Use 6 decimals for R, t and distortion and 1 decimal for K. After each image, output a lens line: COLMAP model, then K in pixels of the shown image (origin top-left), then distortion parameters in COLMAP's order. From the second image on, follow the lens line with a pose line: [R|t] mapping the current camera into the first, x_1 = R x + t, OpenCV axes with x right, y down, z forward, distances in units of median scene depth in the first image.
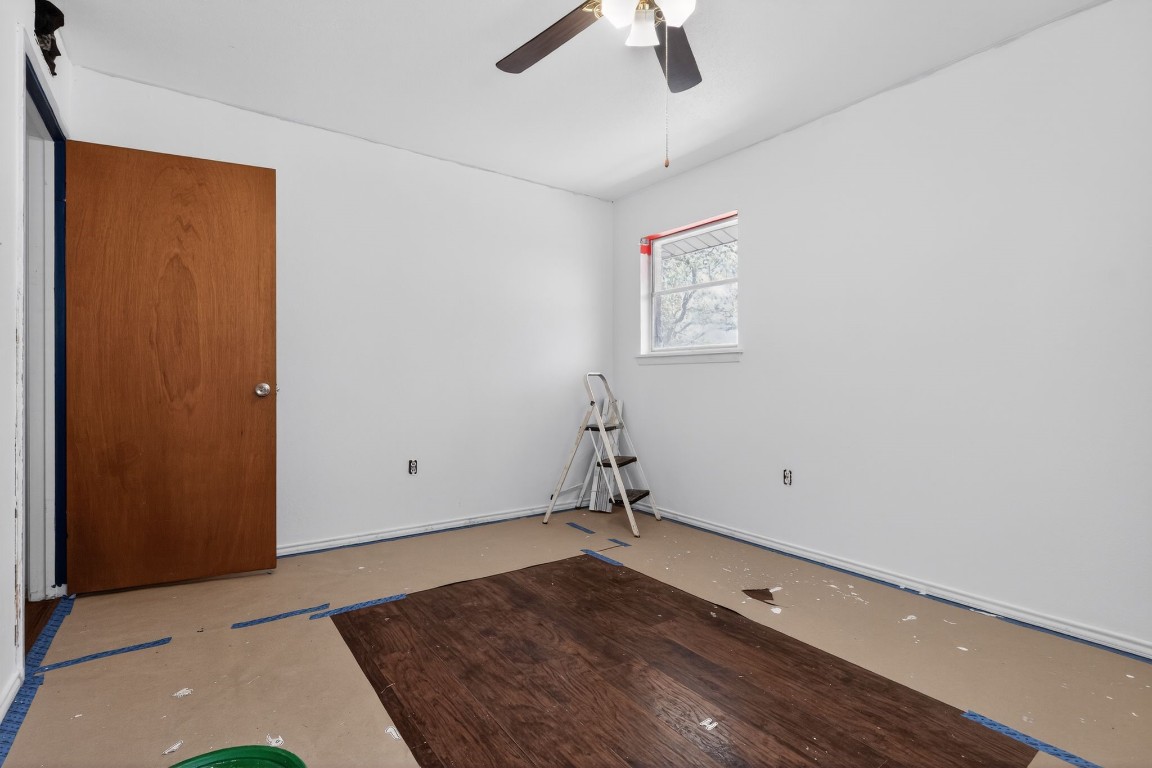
lens RADIAL K [[535.5, 0, 576.0], [0, 535.5, 384.0], [0, 0, 1]] dist [-0.000218, 0.000655]
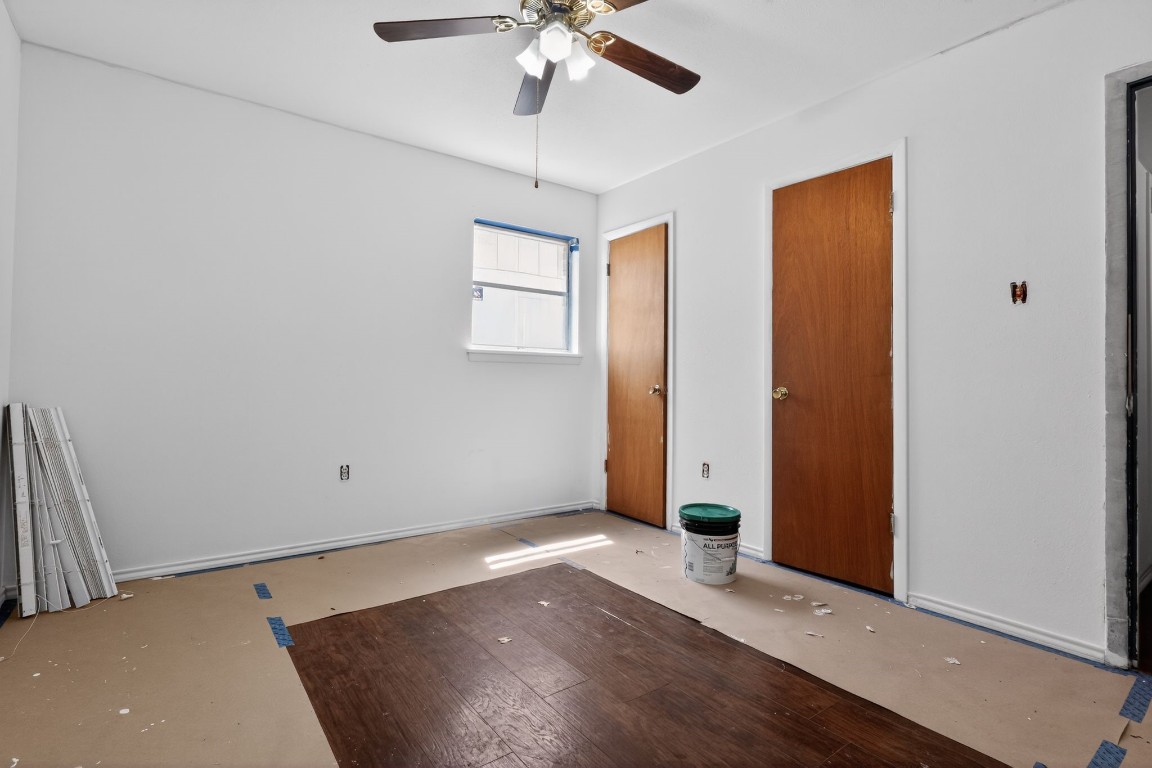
lens RADIAL K [[552.1, 0, 561.9], [0, 552.1, 373.3], [0, 0, 1]] dist [-0.000261, 0.000007]
pose [[-0.999827, -0.017993, -0.004704, 0.085317], [-0.017961, 0.999817, -0.006635, -0.008745], [0.004823, -0.006550, -0.999967, 1.646805]]
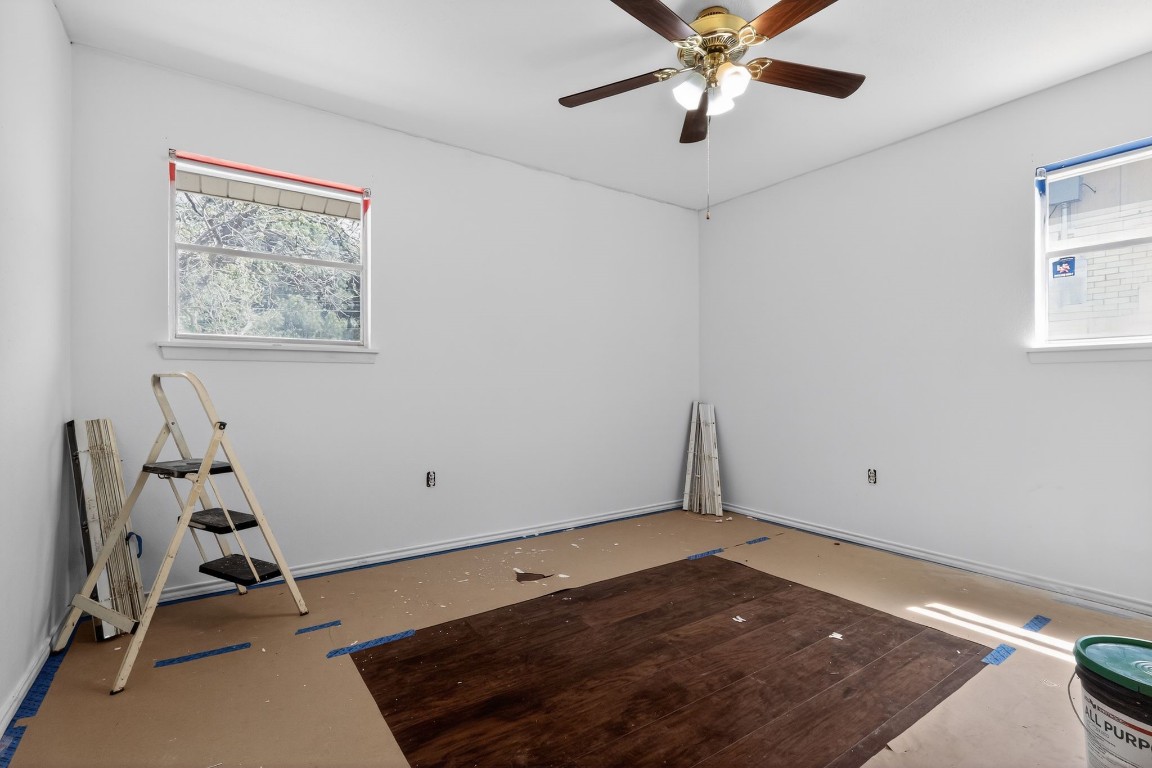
lens RADIAL K [[535.5, 0, 576.0], [0, 535.5, 384.0], [0, 0, 1]] dist [-0.000218, 0.000655]
pose [[0.015600, -0.007158, 0.999853, -0.855124], [0.001277, 0.999974, 0.007139, -0.015631], [-0.999877, 0.001165, 0.015609, 0.993510]]
